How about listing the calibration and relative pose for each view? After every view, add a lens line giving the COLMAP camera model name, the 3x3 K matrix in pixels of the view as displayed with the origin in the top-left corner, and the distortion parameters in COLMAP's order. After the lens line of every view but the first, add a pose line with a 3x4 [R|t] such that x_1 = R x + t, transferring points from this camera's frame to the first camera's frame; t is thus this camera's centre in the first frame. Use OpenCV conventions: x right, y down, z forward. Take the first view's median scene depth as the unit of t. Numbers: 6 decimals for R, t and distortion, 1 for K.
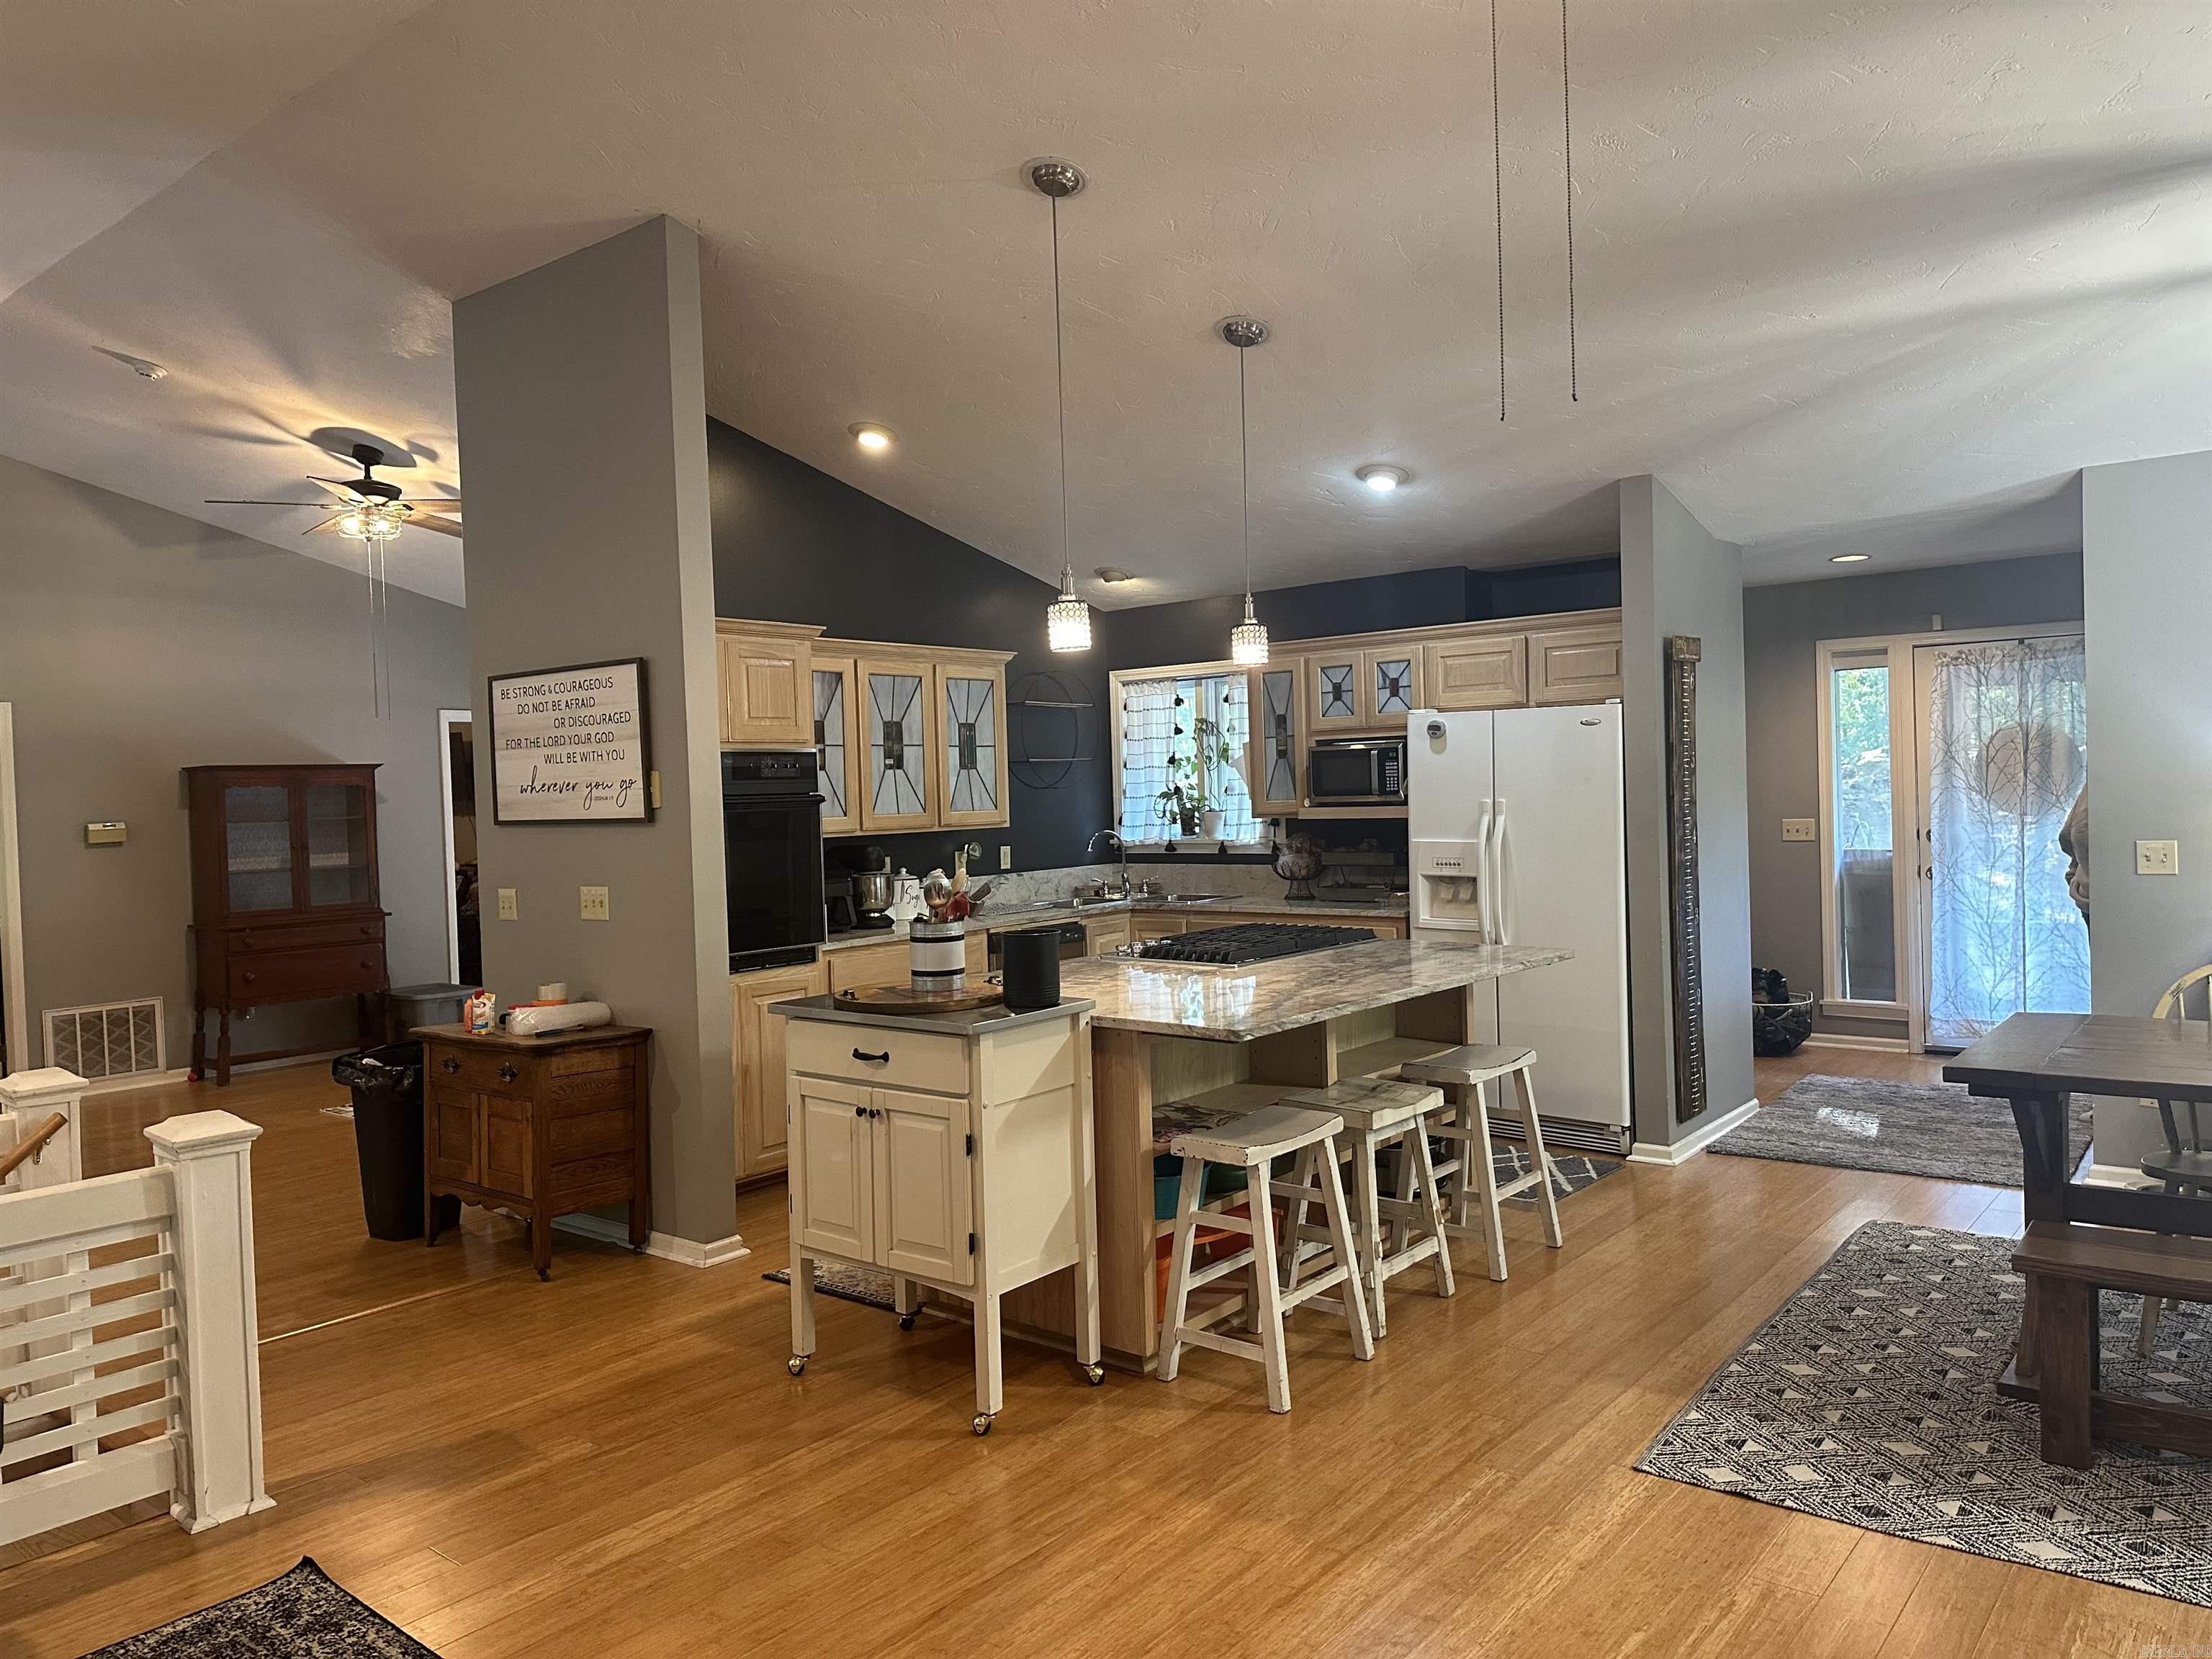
lens RADIAL K [[1553.7, 0, 1106.0], [0, 1553.7, 829.5], [0, 0, 1]] dist [0.058223, -0.067221]
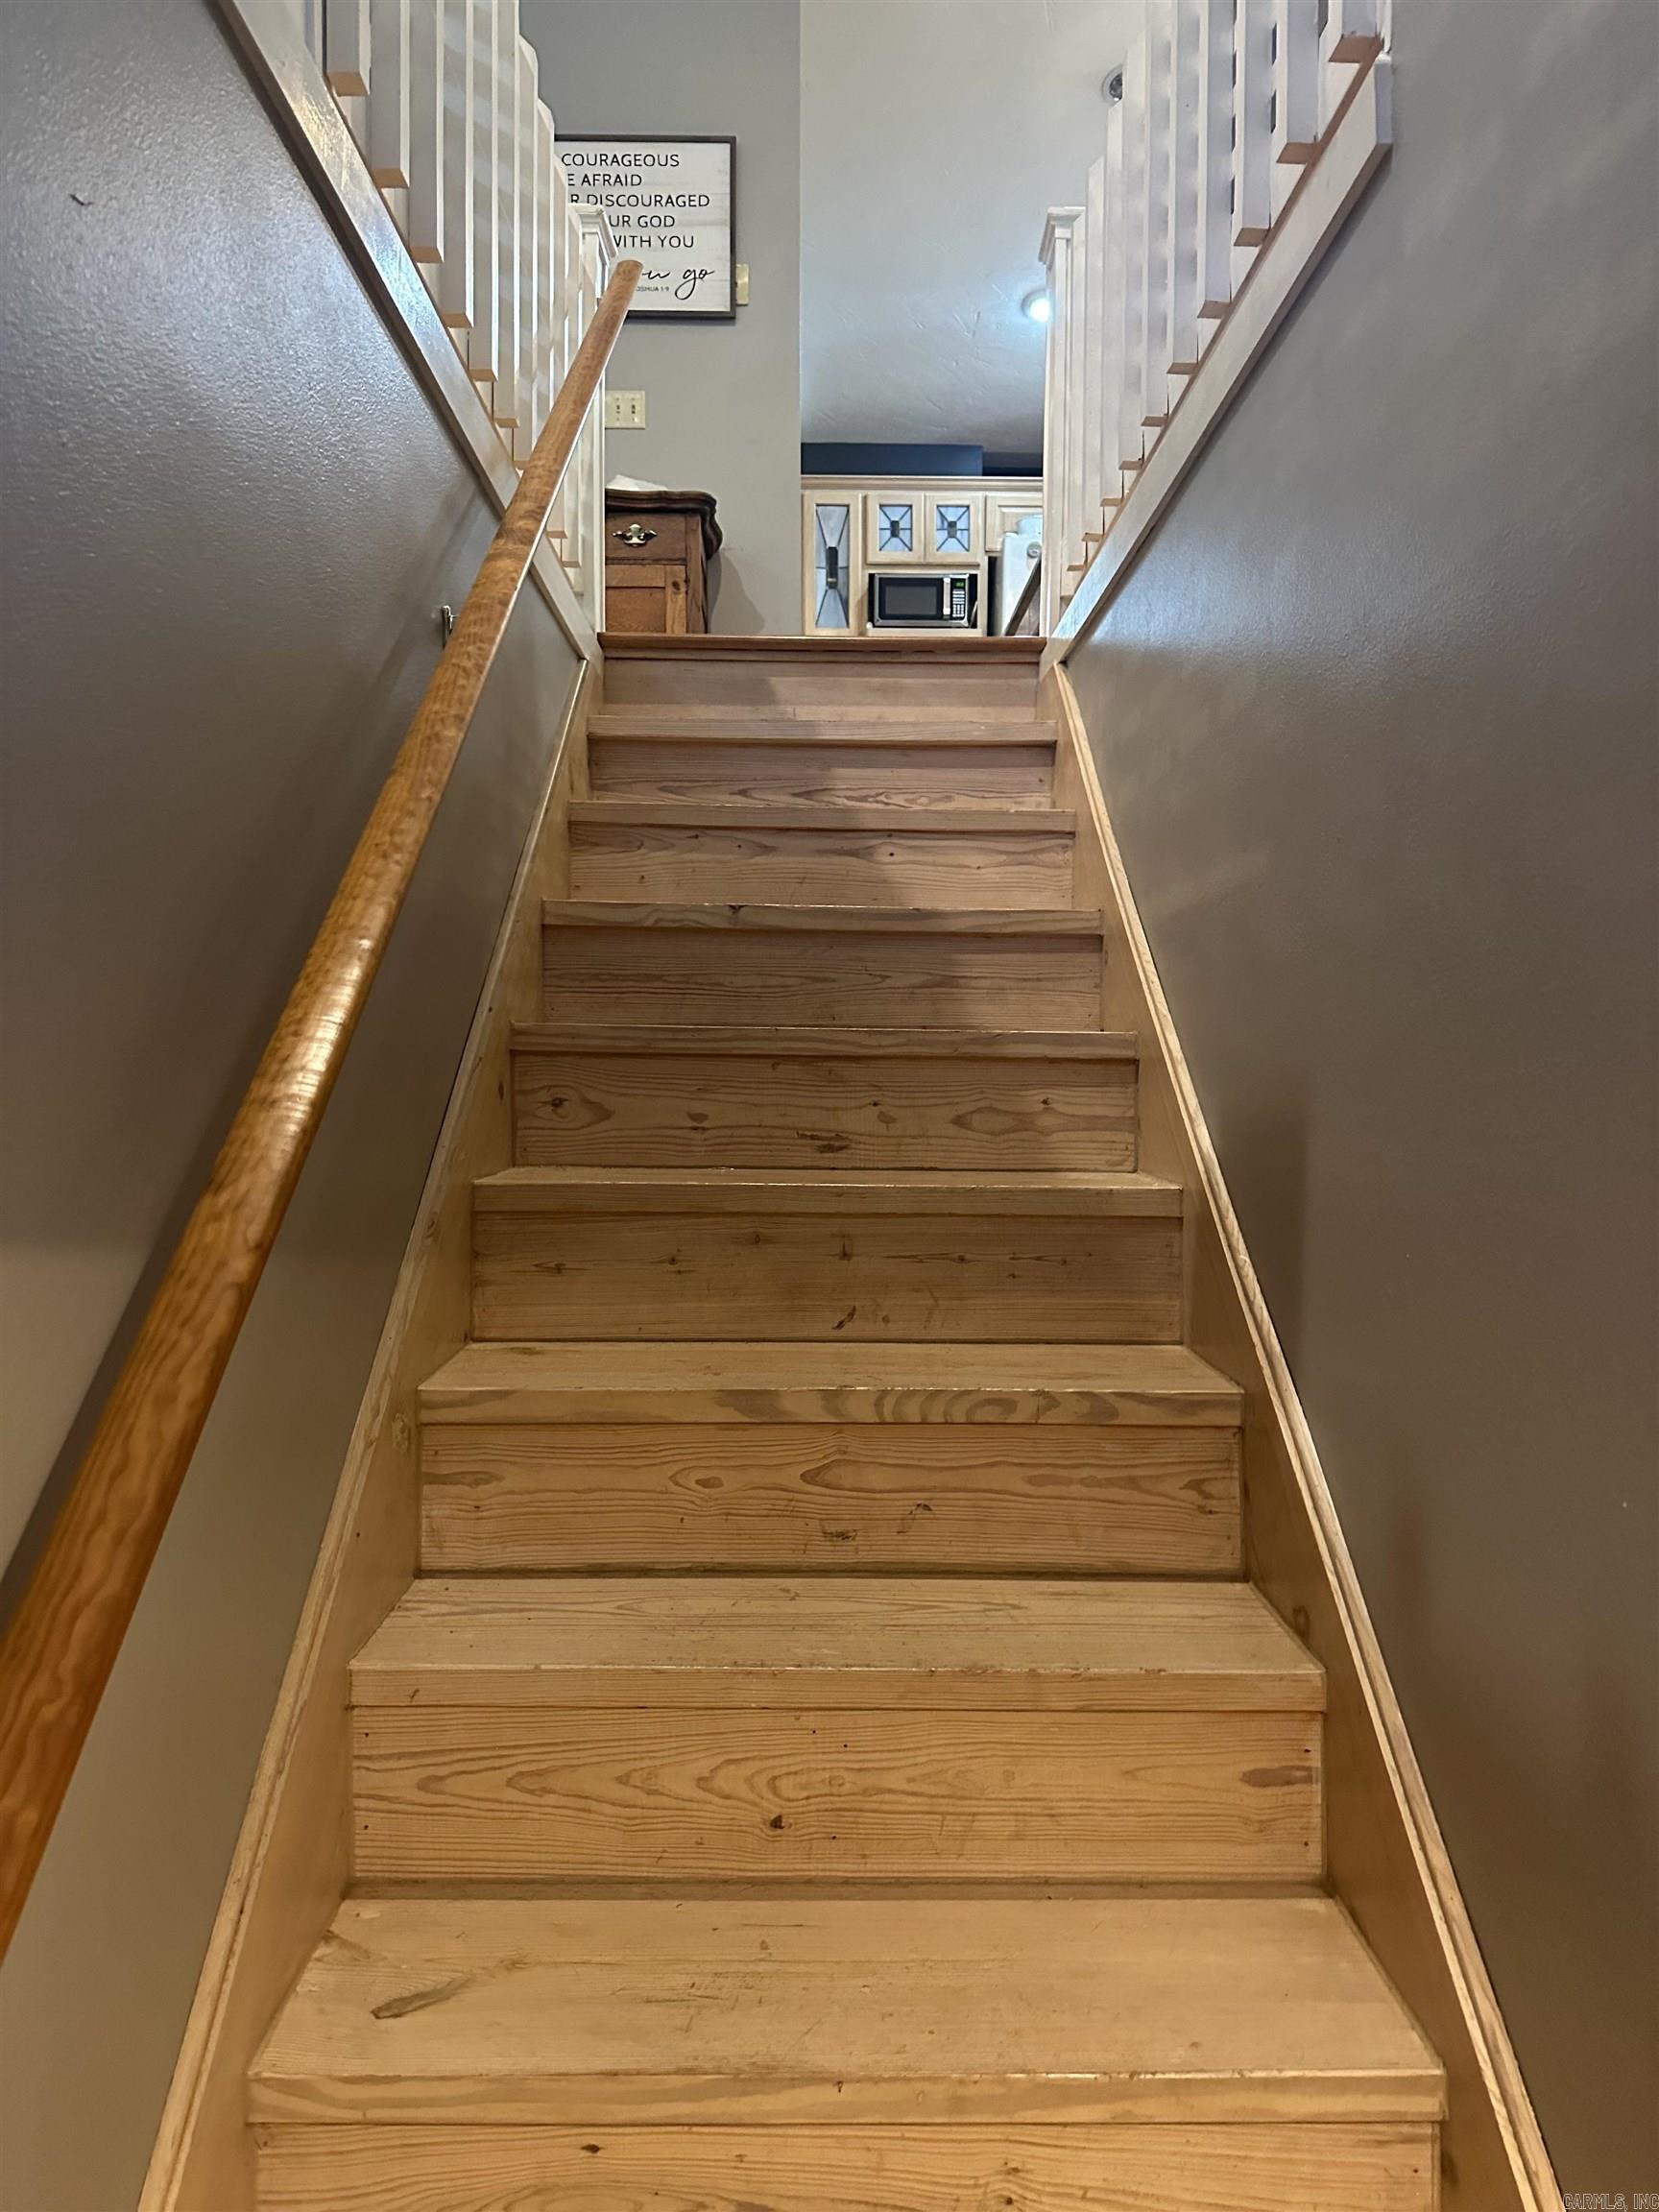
lens RADIAL K [[1573.3, 0, 829.5], [0, 1573.3, 1106.0], [0, 0, 1]] dist [0.059338, -0.101841]
pose [[0.772739, 0.020813, 0.634382, -0.612282], [-0.017657, 0.999780, -0.011292, 0.346396], [-0.634478, -0.002475, 0.772937, 0.169733]]
